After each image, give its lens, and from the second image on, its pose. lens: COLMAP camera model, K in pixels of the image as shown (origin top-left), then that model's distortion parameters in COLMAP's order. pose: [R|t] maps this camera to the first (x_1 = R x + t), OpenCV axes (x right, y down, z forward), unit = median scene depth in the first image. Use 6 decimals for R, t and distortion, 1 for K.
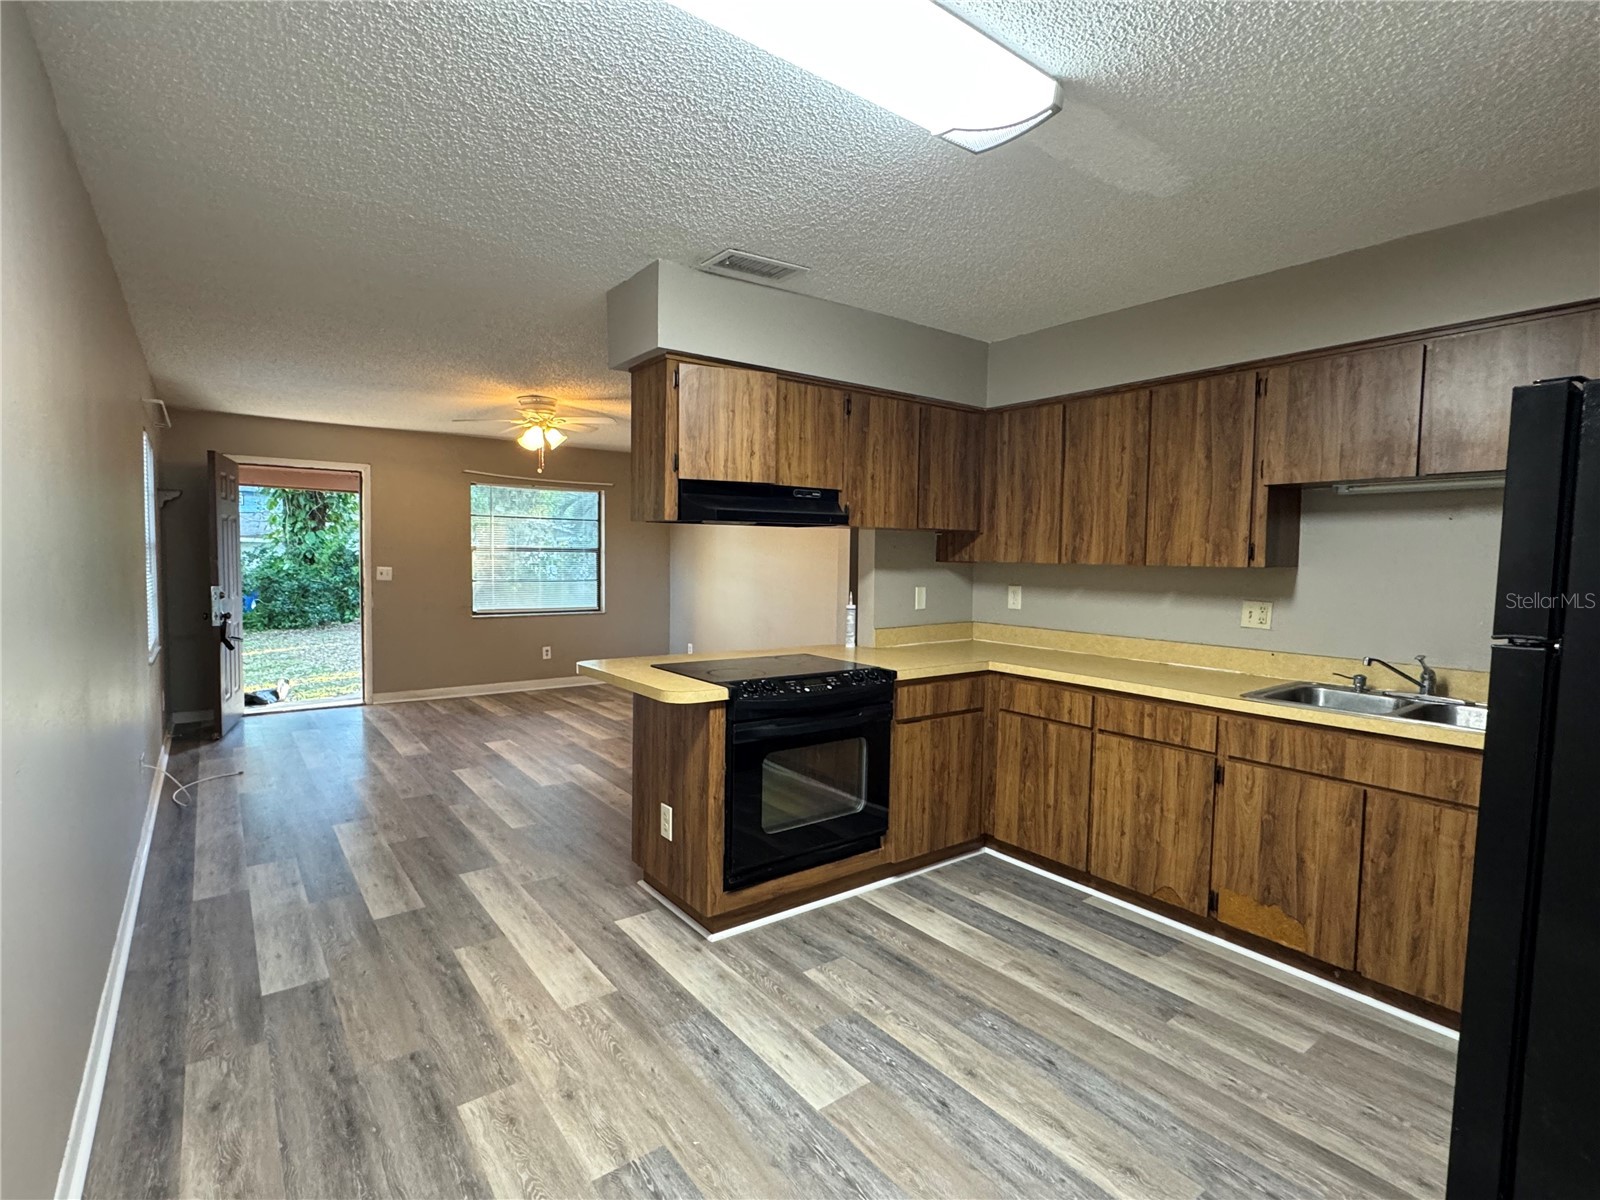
lens RADIAL K [[772.2, 0, 799.6], [0, 772.2, 604.4], [0, 0, 1]] dist [-0.002499, 0.000271]
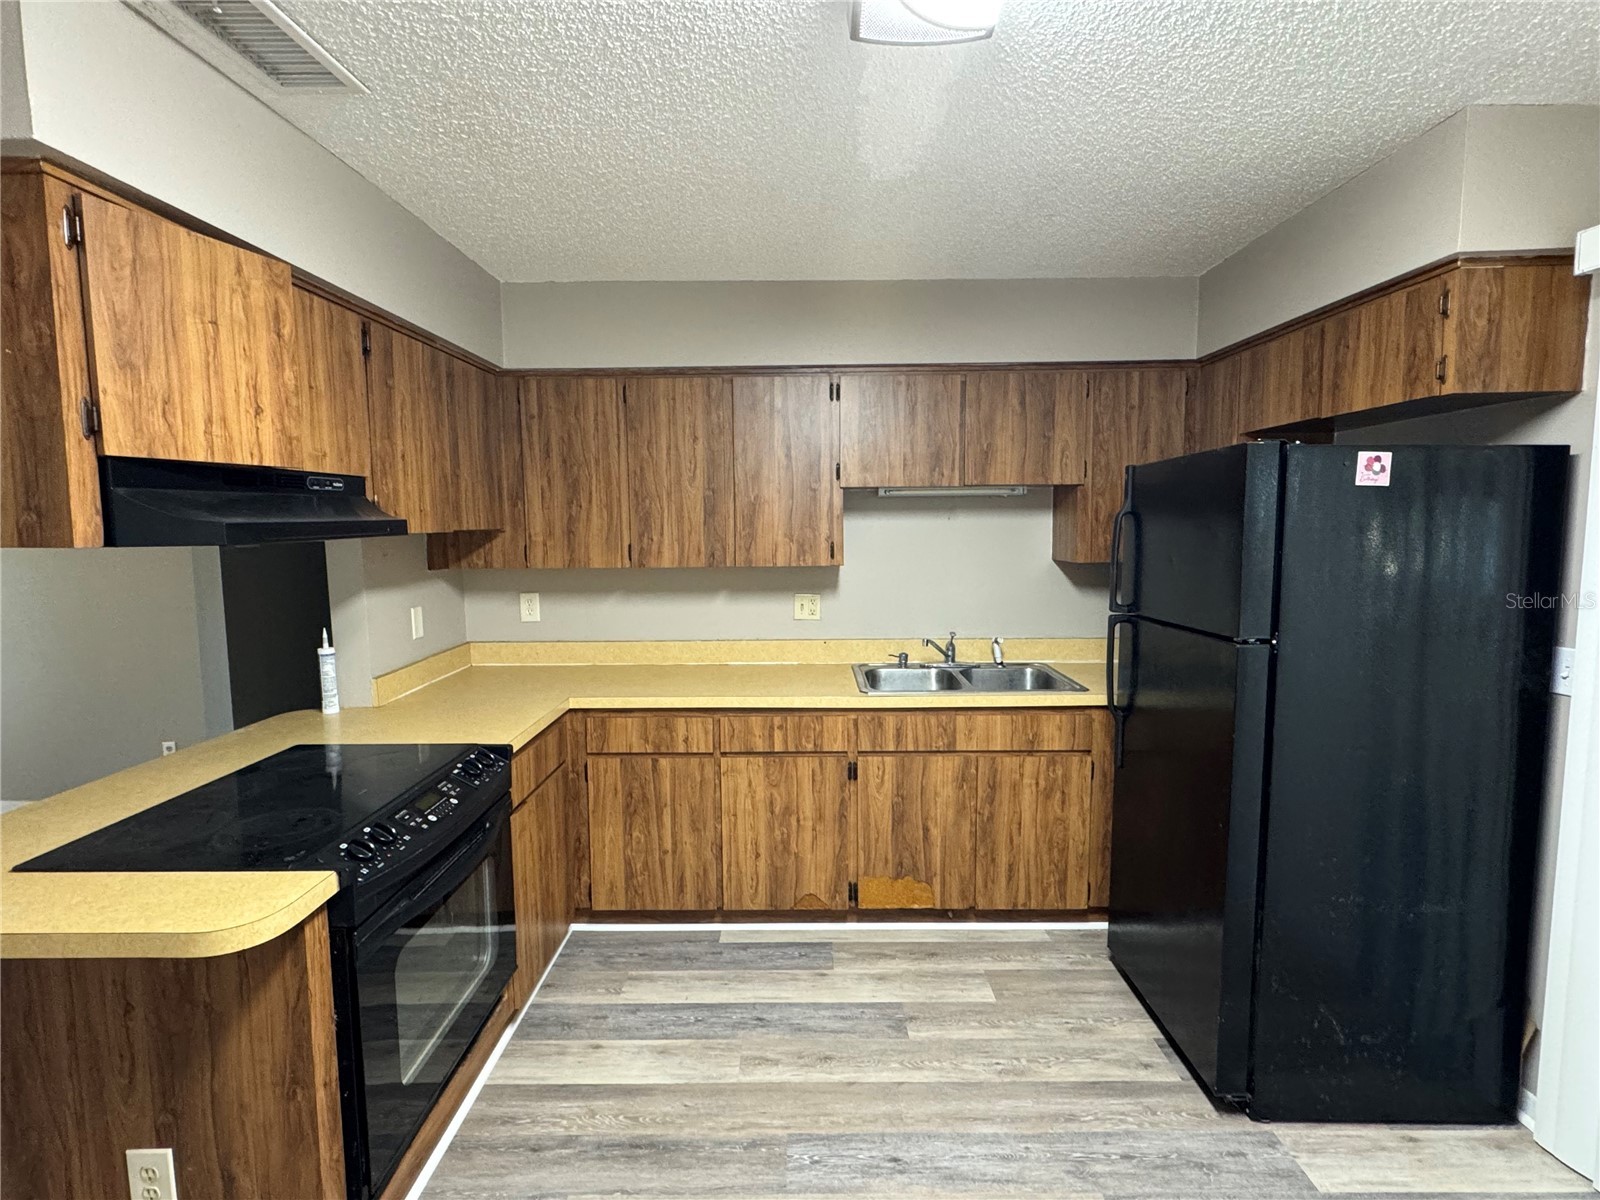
lens RADIAL K [[772.2, 0, 800.9], [0, 772.2, 601.0], [0, 0, 1]] dist [-0.002499, 0.000271]
pose [[0.609983, -0.102119, 0.785807, -0.271260], [0.068080, 0.994748, 0.076424, -0.084755], [-0.789485, 0.006881, 0.613732, 0.401766]]
